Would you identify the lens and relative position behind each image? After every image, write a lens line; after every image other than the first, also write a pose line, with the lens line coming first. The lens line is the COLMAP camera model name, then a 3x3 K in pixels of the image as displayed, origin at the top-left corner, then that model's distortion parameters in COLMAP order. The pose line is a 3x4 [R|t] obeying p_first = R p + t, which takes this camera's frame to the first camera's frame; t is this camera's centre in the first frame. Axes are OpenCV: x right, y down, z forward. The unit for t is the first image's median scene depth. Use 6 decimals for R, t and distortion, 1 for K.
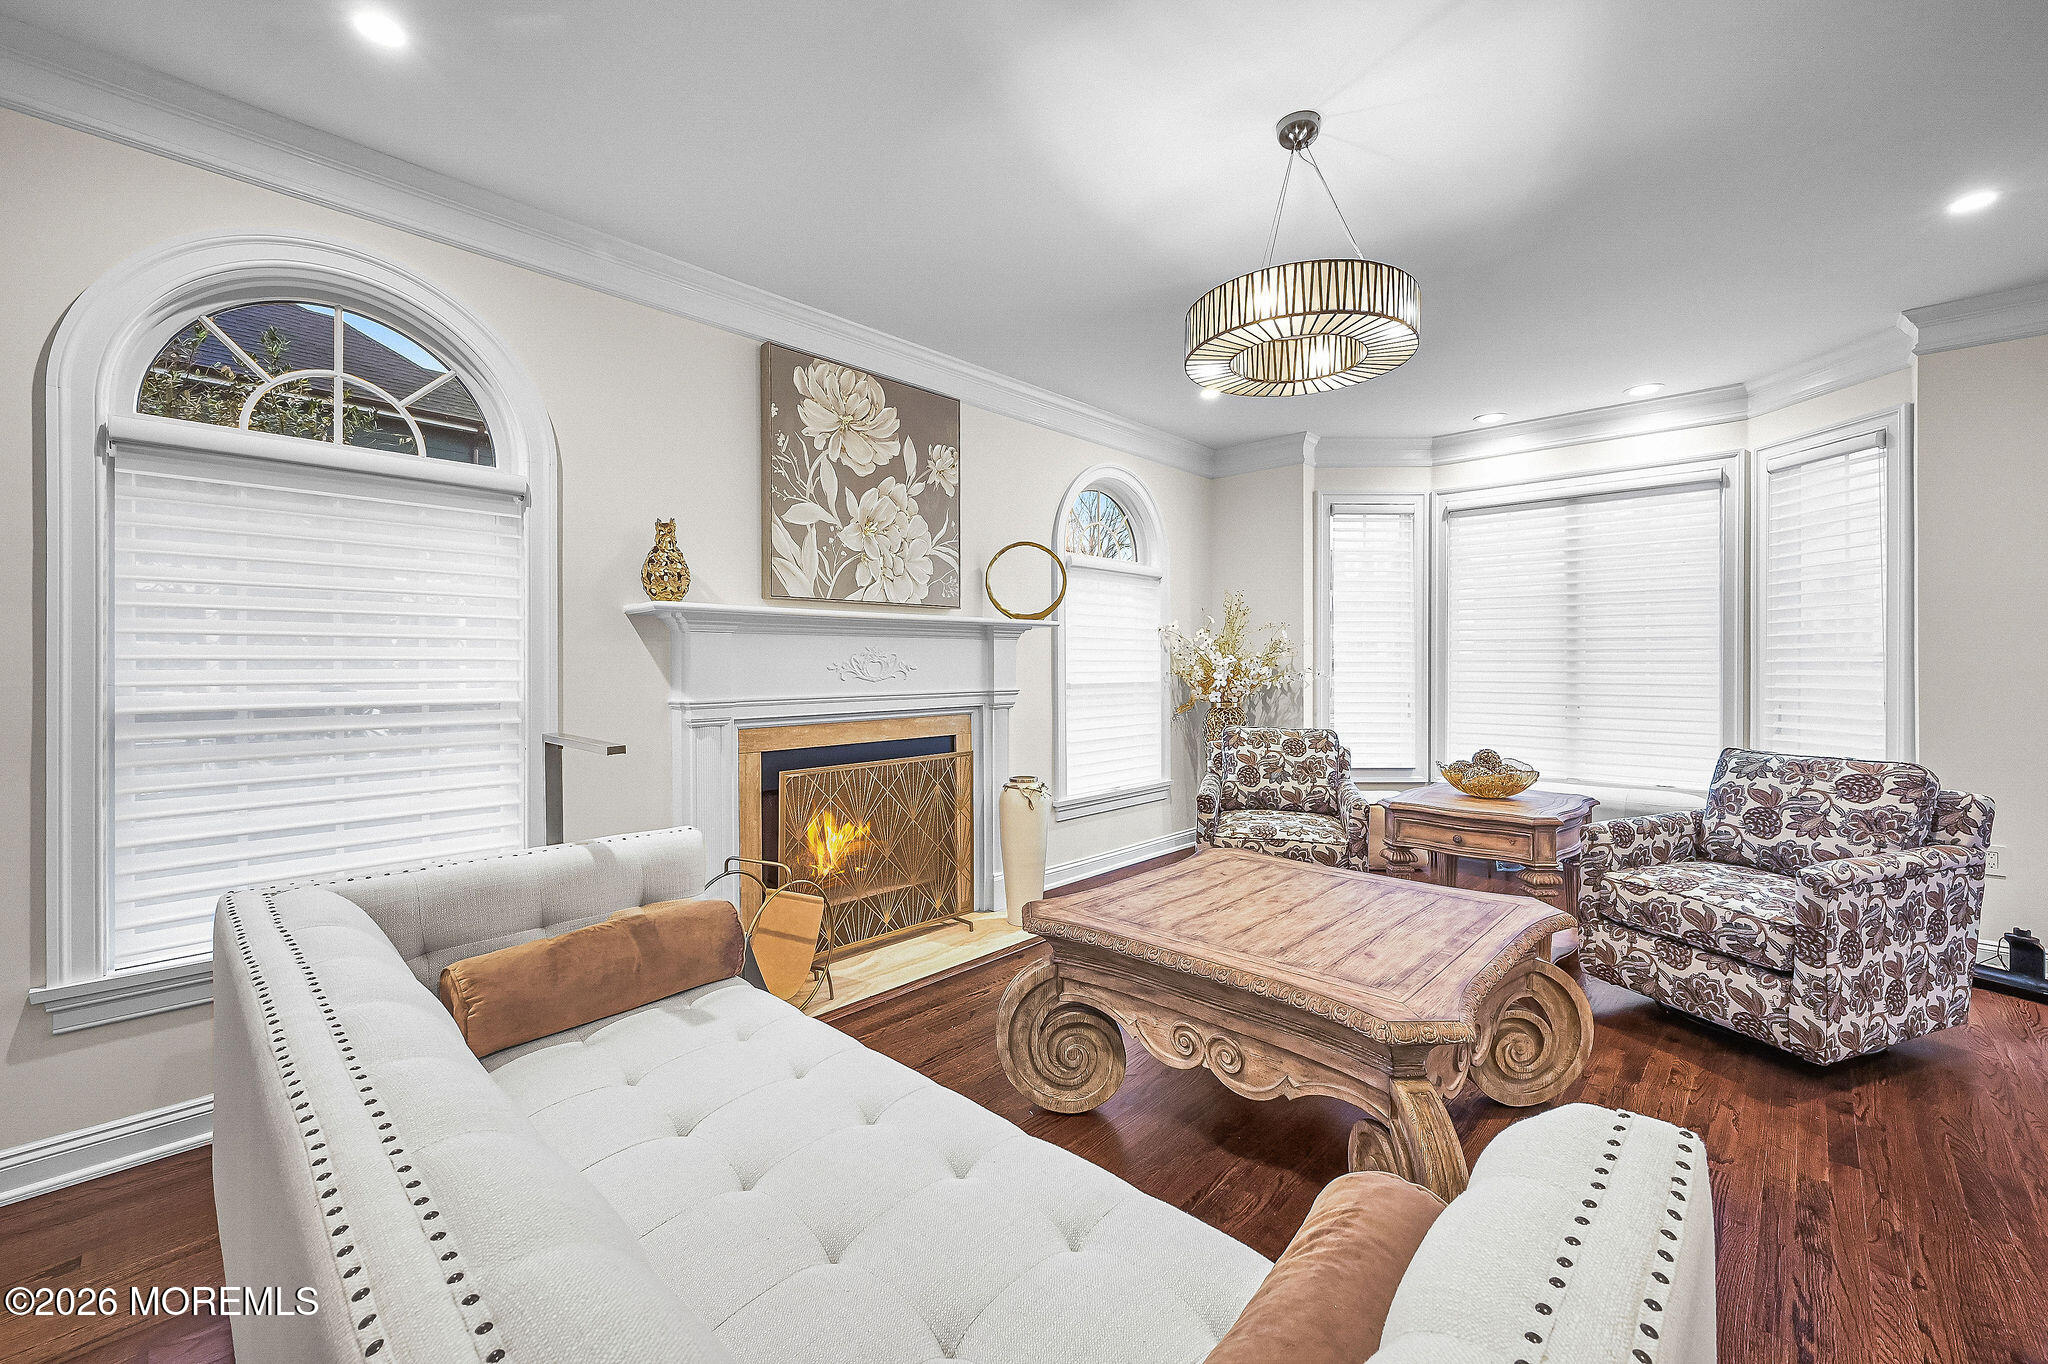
lens RADIAL K [[825.2, 0, 1023.4], [0, 825.2, 671.4], [0, 0, 1]] dist [0.001210, 0.000205]
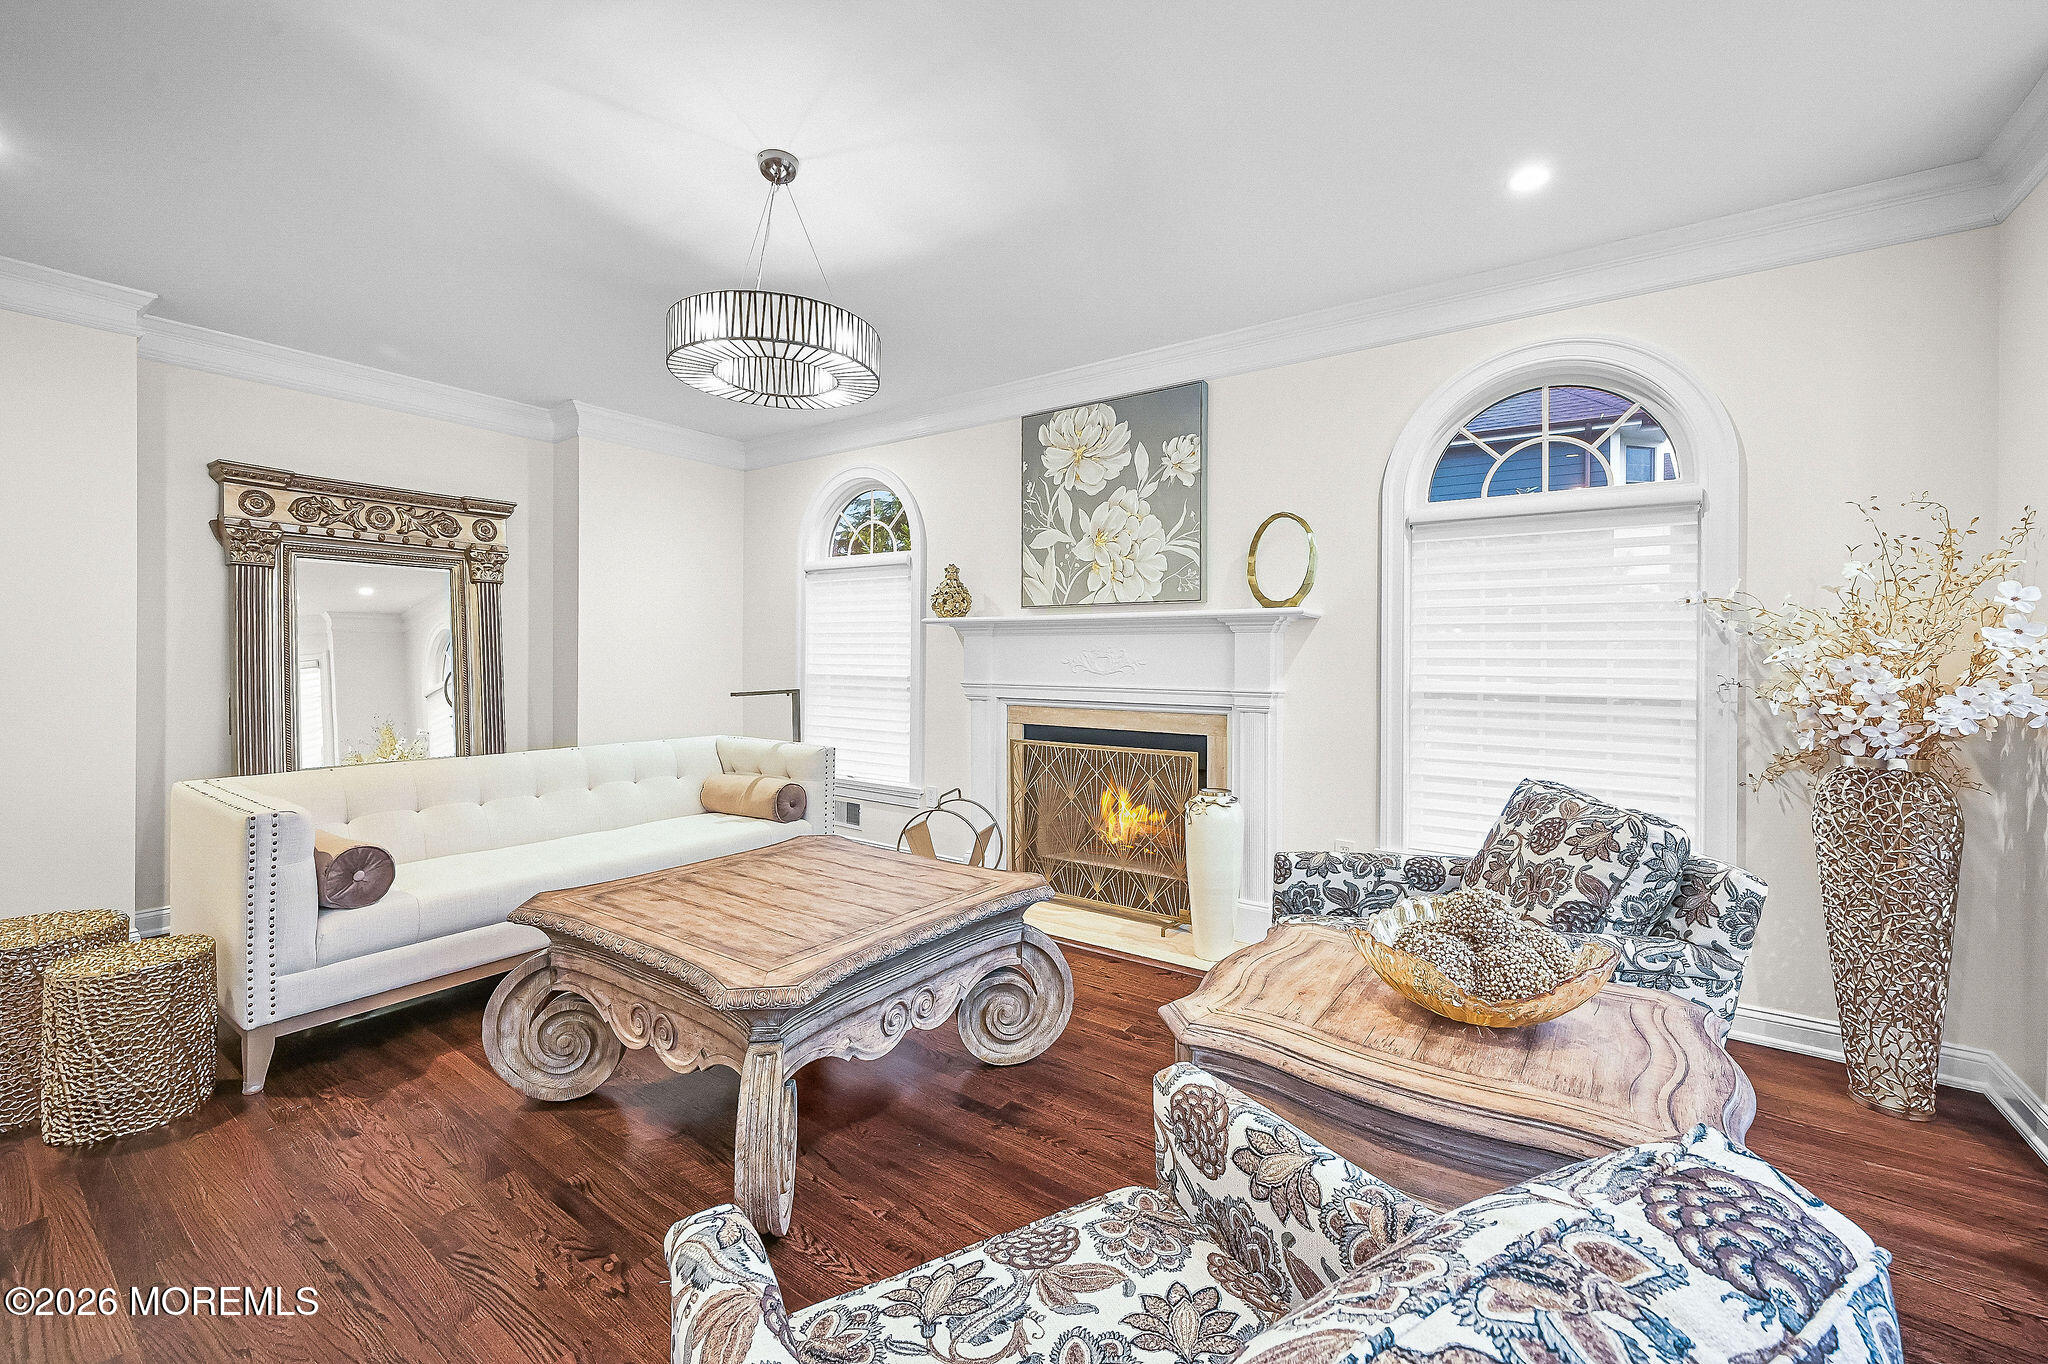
lens RADIAL K [[825.2, 0, 1022.5], [0, 825.2, 665.8], [0, 0, 1]] dist [0.001210, 0.000205]
pose [[0.145140, 0.015229, -0.989294, 0.914016], [-0.017253, 0.999768, 0.012859, -0.012494], [0.989261, 0.015202, 0.145369, 0.730794]]
